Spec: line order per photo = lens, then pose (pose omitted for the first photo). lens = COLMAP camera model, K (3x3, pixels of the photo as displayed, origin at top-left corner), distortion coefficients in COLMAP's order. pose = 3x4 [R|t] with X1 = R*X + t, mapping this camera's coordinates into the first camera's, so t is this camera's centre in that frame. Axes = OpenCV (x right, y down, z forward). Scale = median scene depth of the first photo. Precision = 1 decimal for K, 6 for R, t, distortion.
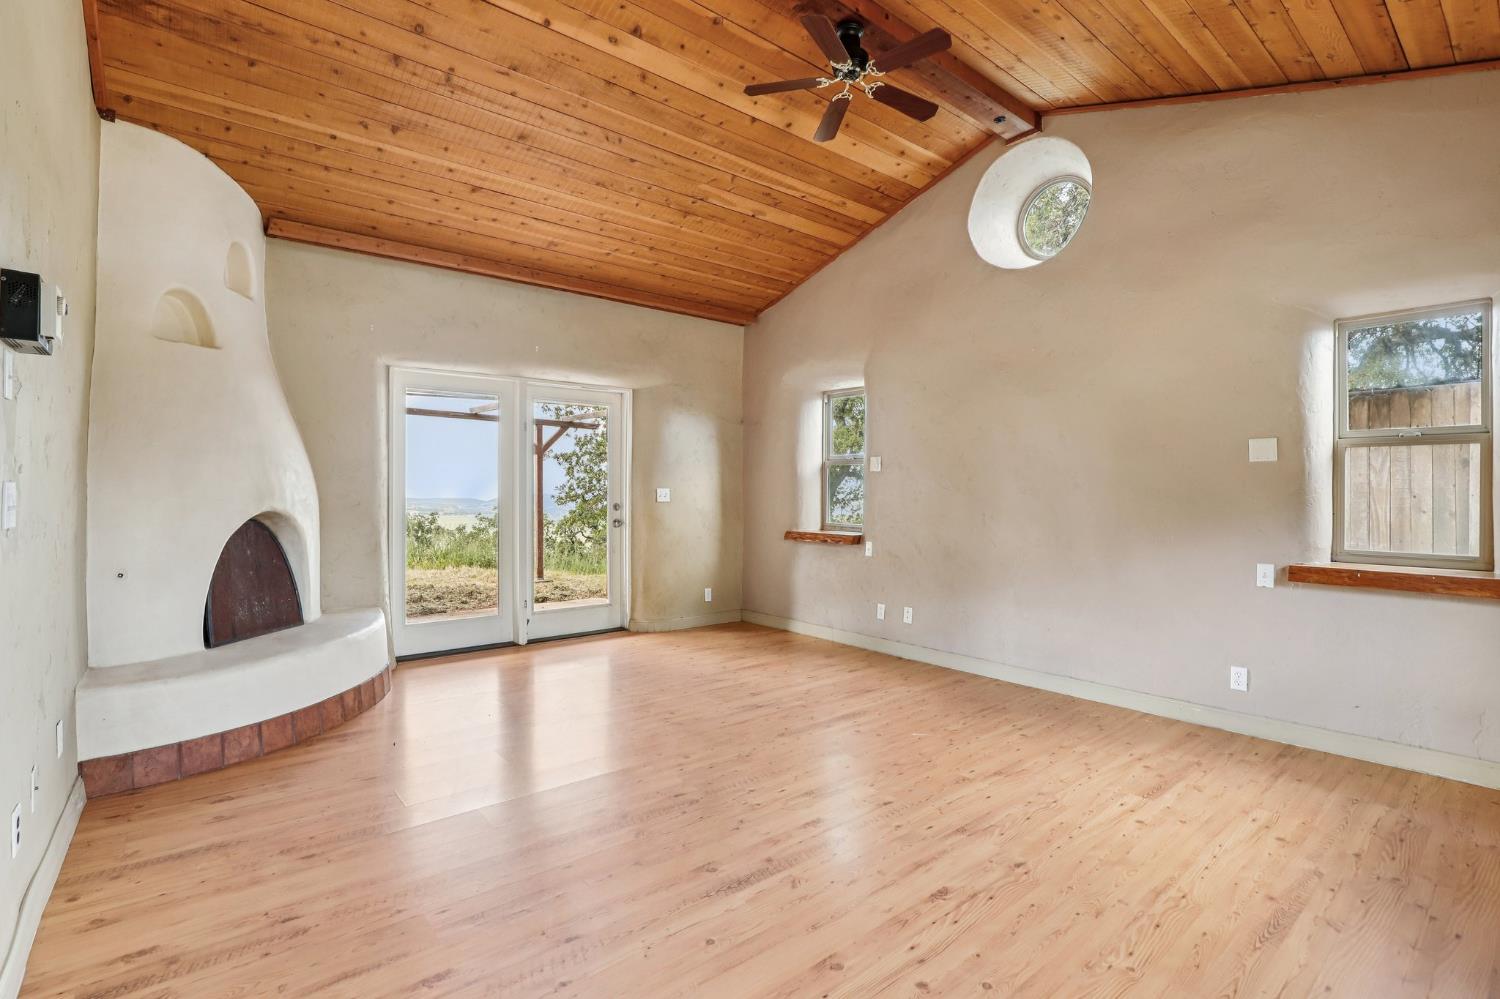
lens RADIAL K [[698.4, 0, 746.8], [0, 698.4, 489.9], [0, 0, 1]] dist [-0.040494, 0.006557]
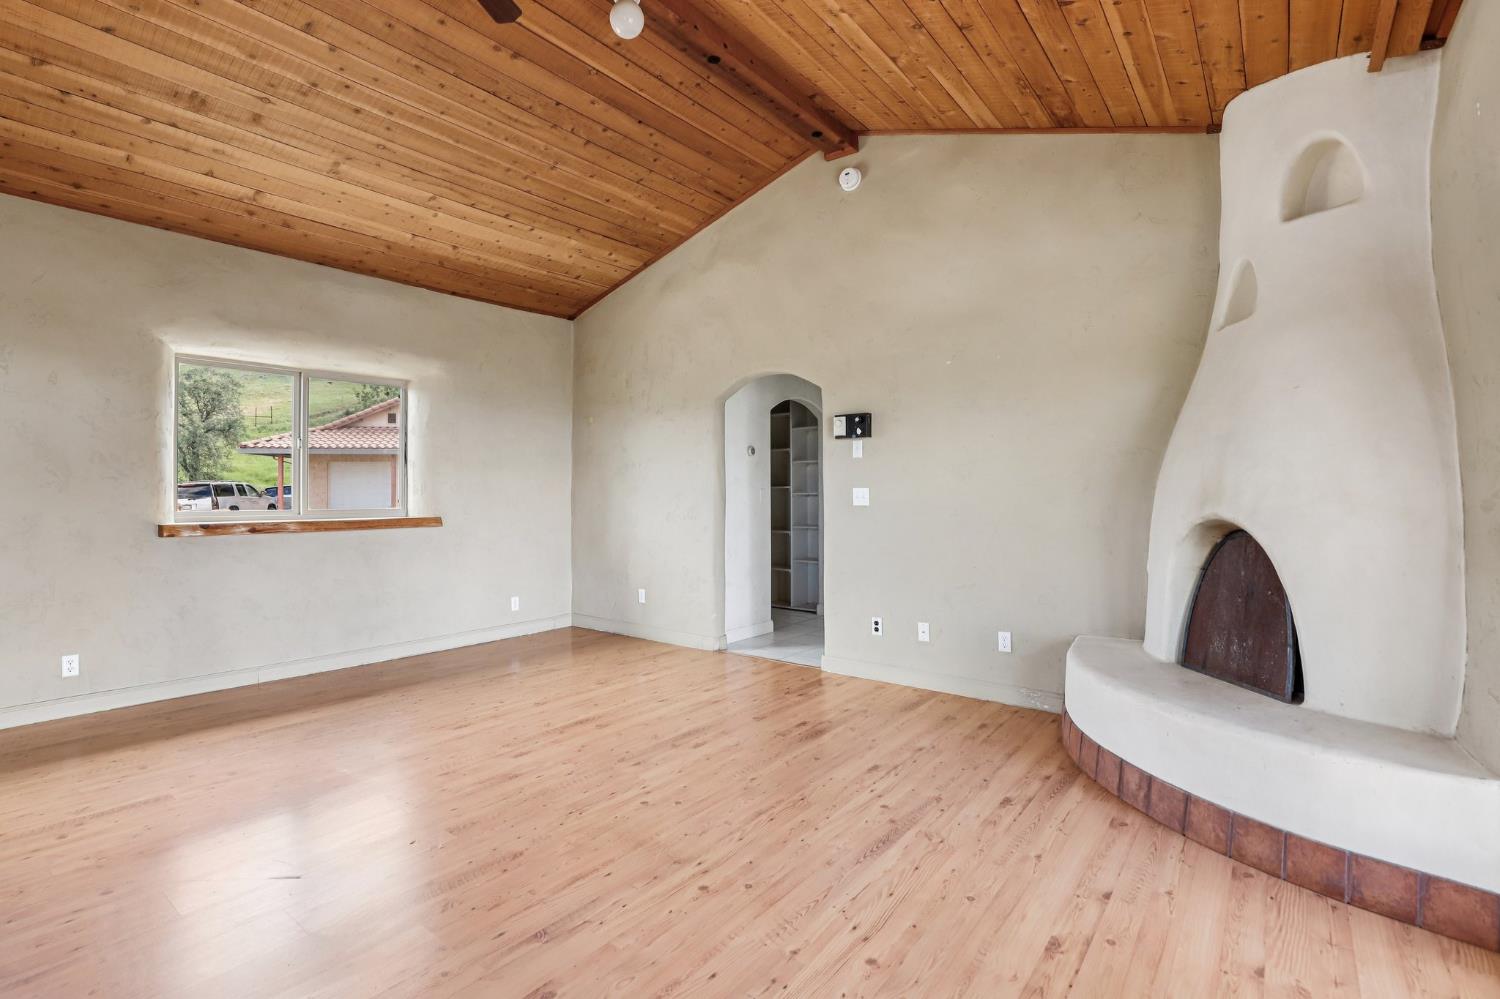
lens RADIAL K [[698.4, 0, 746.8], [0, 698.4, 489.9], [0, 0, 1]] dist [-0.040494, 0.006557]
pose [[-0.975981, -0.001031, -0.217854, -0.016189], [-0.001086, 0.999999, 0.000133, -0.001110], [0.217854, 0.000366, -0.975981, 1.249739]]
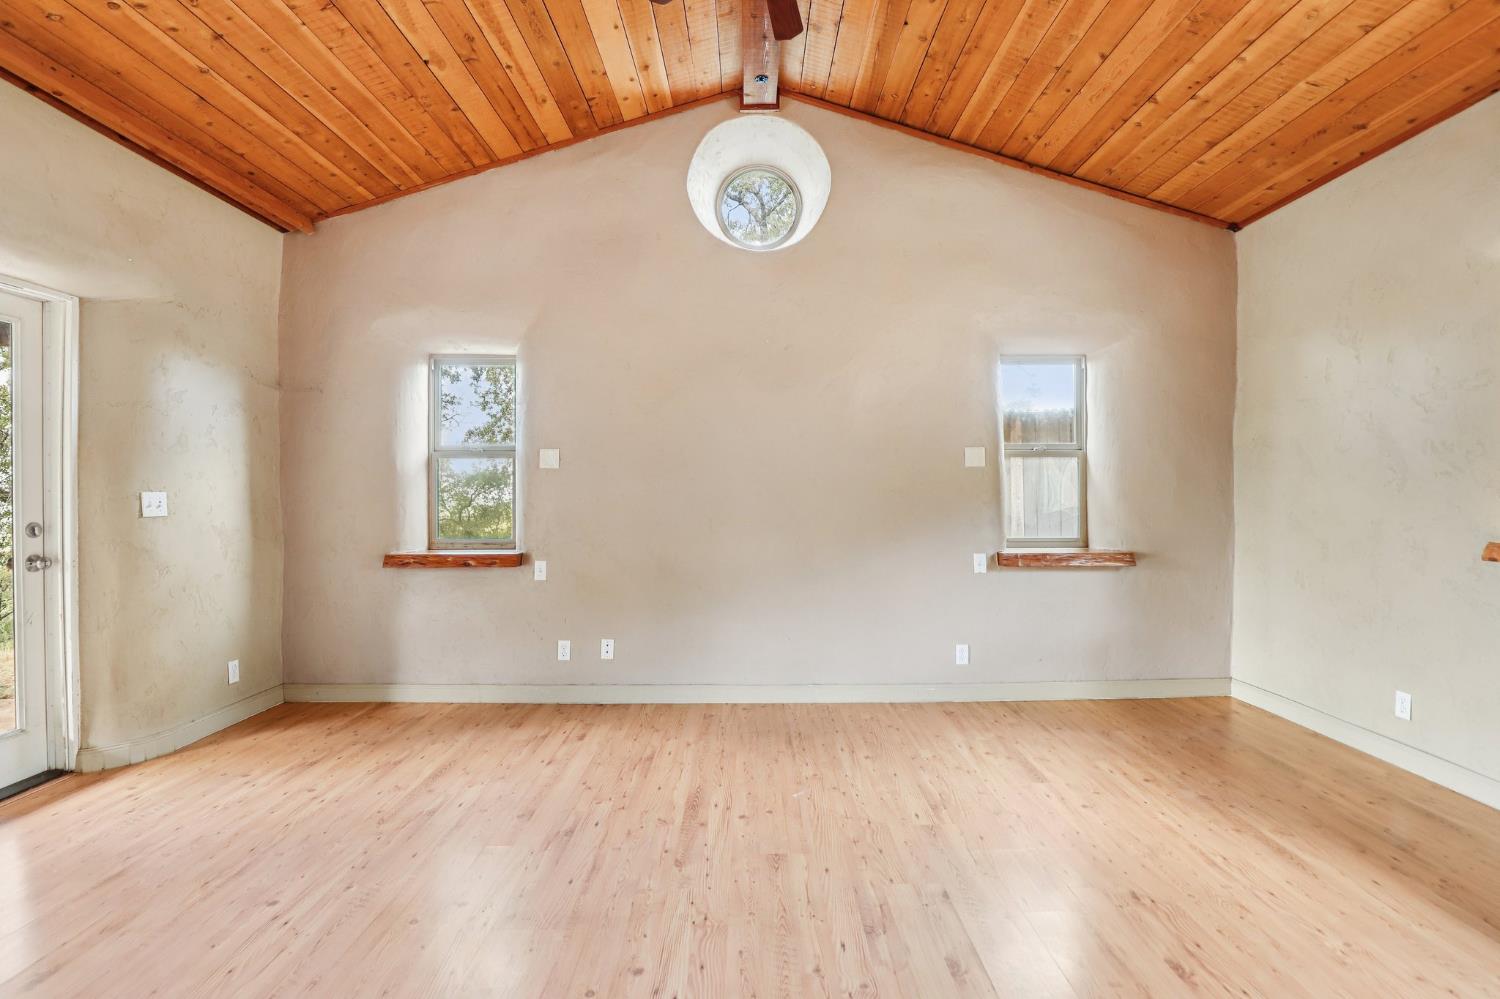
lens RADIAL K [[707.3, 0, 756.0], [0, 707.3, 492.4], [0, 0, 1]] dist [-0.039596, 0.008854]
pose [[0.629735, -0.006051, 0.776786, -0.309420], [0.004074, 0.999982, 0.004486, -0.003023], [-0.776799, 0.000339, 0.629748, 0.384954]]
